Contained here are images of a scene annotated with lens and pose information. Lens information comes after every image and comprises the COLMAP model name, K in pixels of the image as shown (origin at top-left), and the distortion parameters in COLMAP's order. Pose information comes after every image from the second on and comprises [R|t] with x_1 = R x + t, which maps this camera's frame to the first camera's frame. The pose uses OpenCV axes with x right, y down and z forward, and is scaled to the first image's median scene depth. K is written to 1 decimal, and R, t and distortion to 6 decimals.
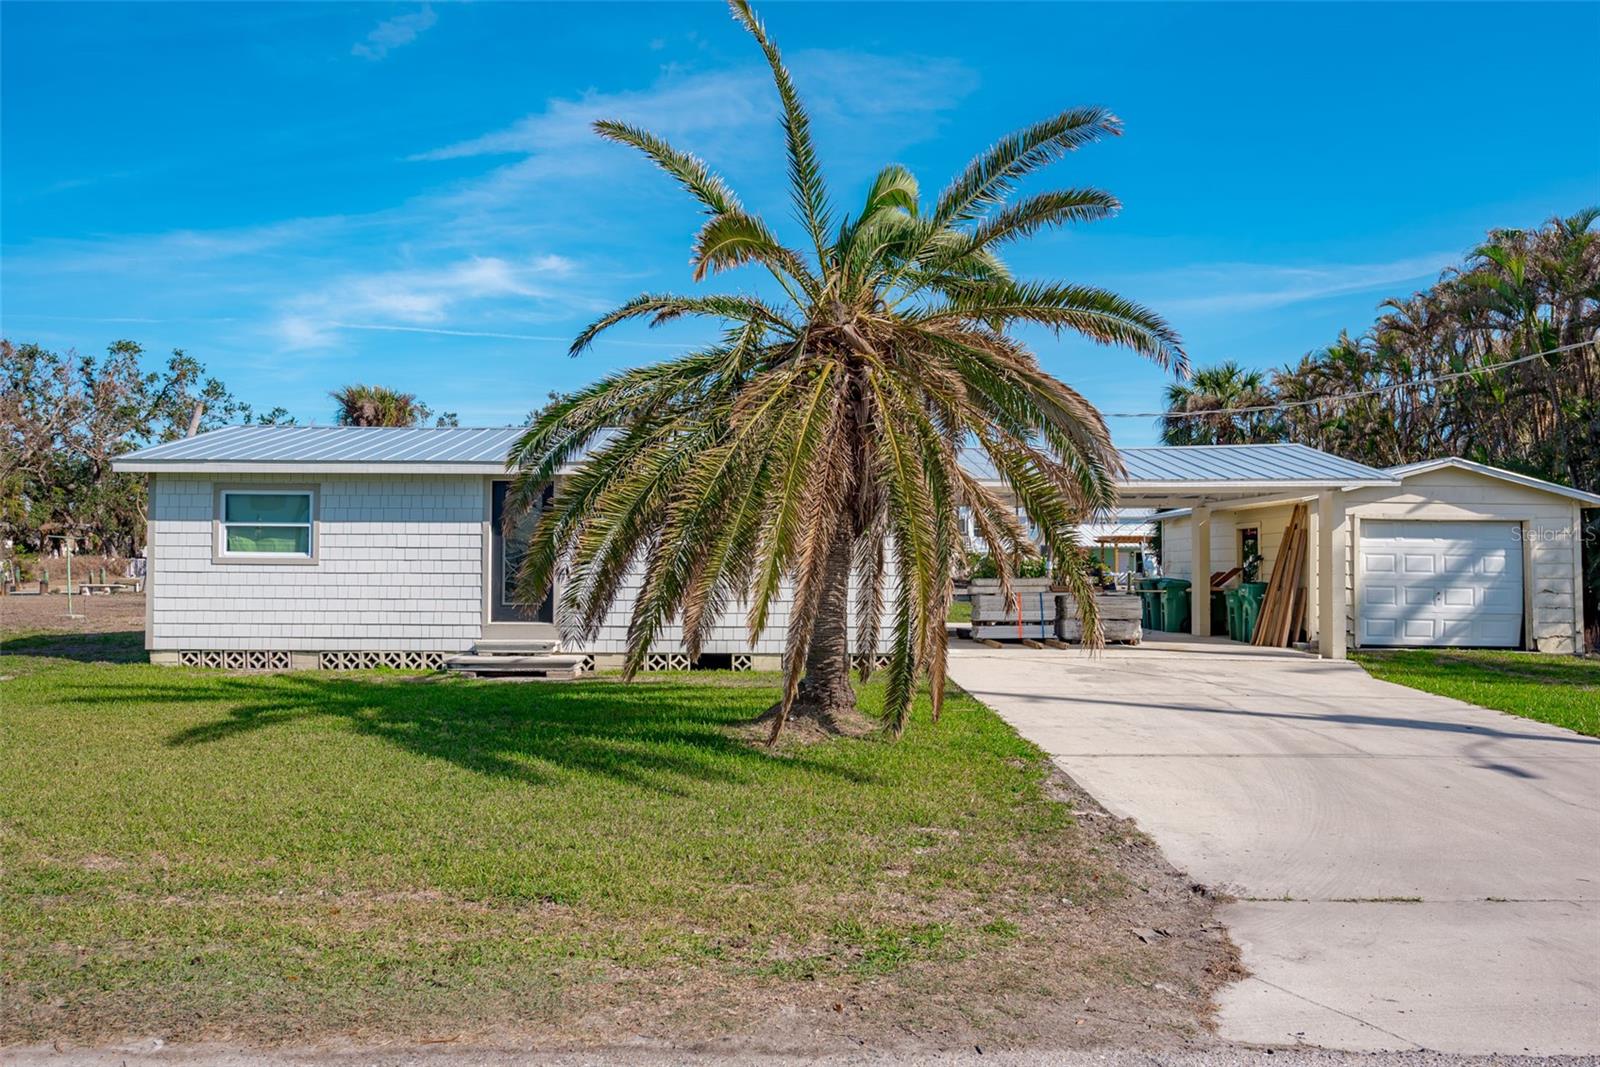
lens RADIAL K [[1202.5, 0, 800.0], [0, 1202.5, 533.5], [0, 0, 1]] dist [0.007086, -0.063149]
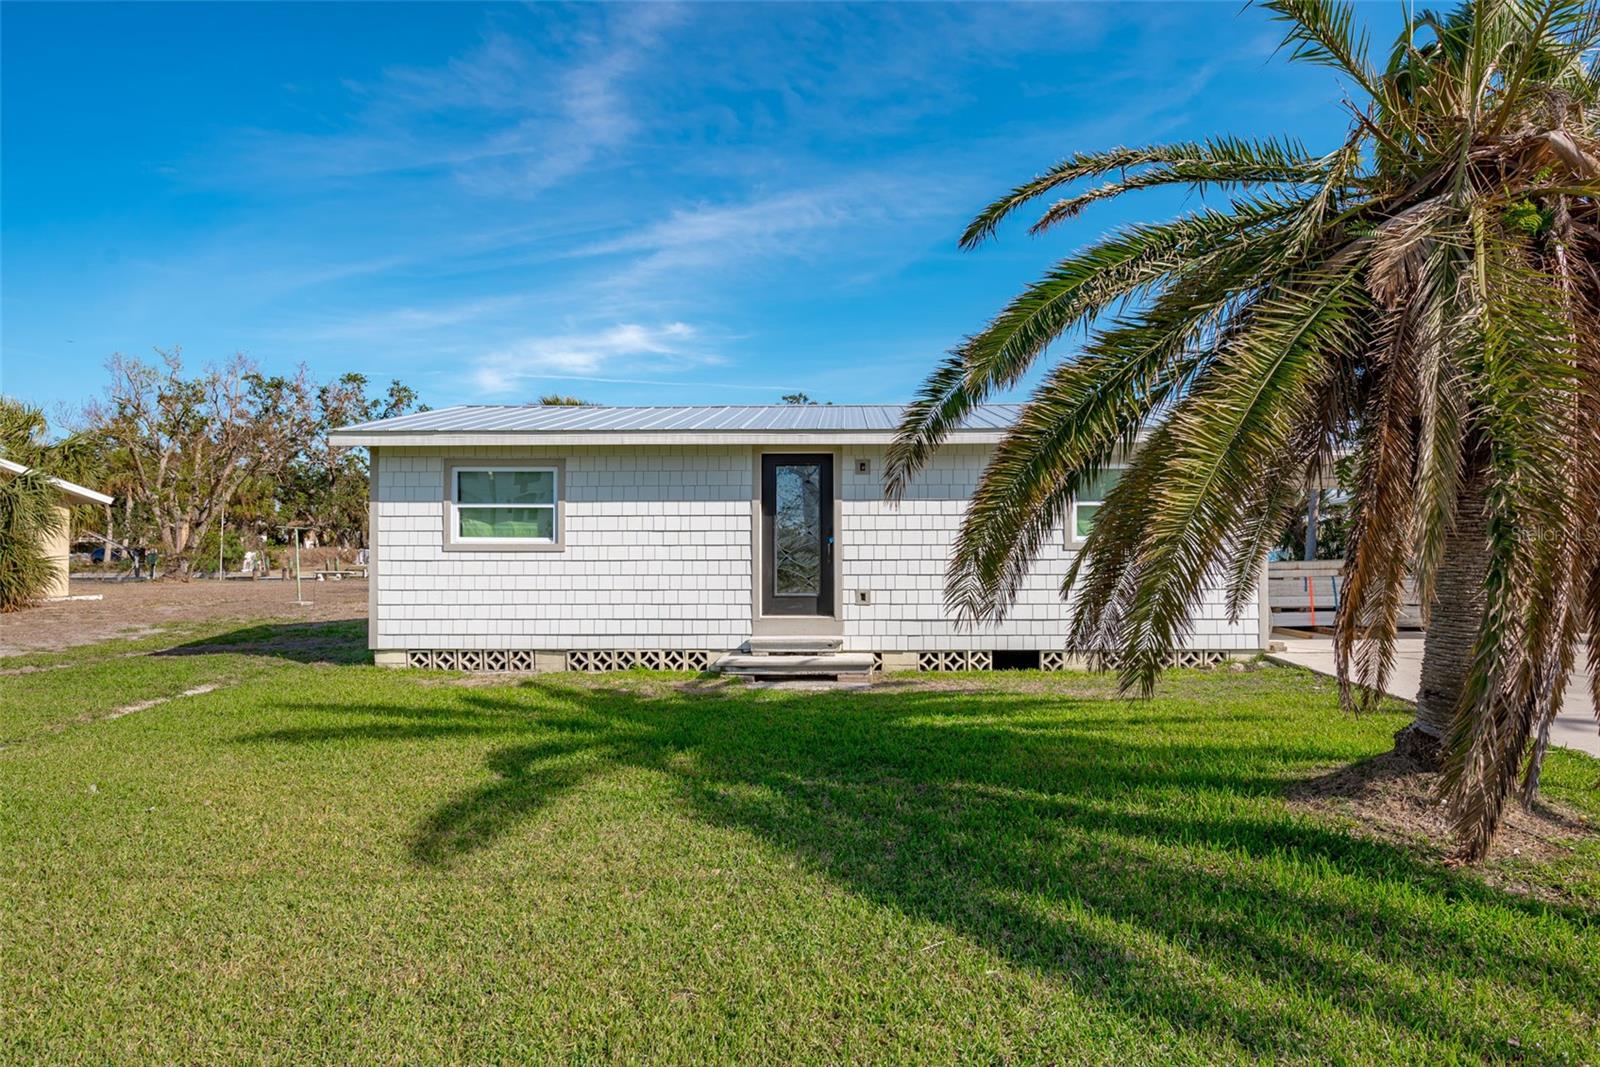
lens RADIAL K [[835.3, 0, 826.2], [0, 835.3, 536.7], [0, 0, 1]] dist [-0.034394, -0.000117]
pose [[0.999968, -0.006866, -0.004146, -0.207724], [0.006891, 0.999958, 0.006053, 0.013028], [0.004104, -0.006081, 0.999973, 0.395758]]
